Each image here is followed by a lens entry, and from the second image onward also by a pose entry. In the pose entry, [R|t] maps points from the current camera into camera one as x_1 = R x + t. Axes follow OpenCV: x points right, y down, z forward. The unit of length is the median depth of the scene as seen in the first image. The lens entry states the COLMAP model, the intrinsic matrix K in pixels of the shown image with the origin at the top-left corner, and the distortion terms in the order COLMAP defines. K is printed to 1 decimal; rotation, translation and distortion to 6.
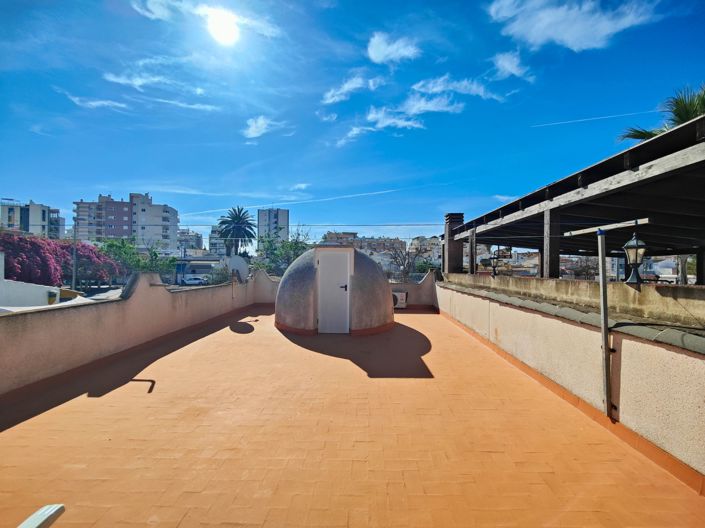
lens RADIAL K [[313.1, 0, 356.2], [0, 313.1, 265.7], [0, 0, 1]] dist [0.023117, -0.023162]
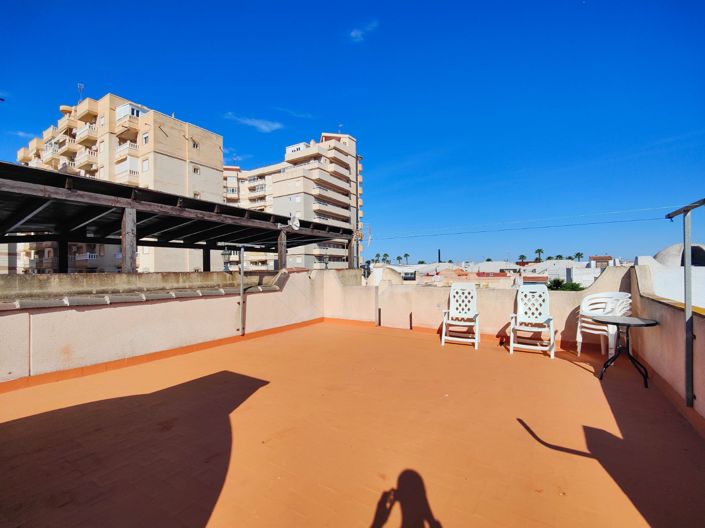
lens RADIAL K [[315.6, 0, 354.9], [0, 315.6, 266.7], [0, 0, 1]] dist [0.015969, -0.013453]
pose [[-0.859607, 0.012180, 0.510811, -0.593936], [0.004970, 0.999868, -0.015479, 0.040078], [-0.510932, -0.010767, -0.859554, 1.550609]]
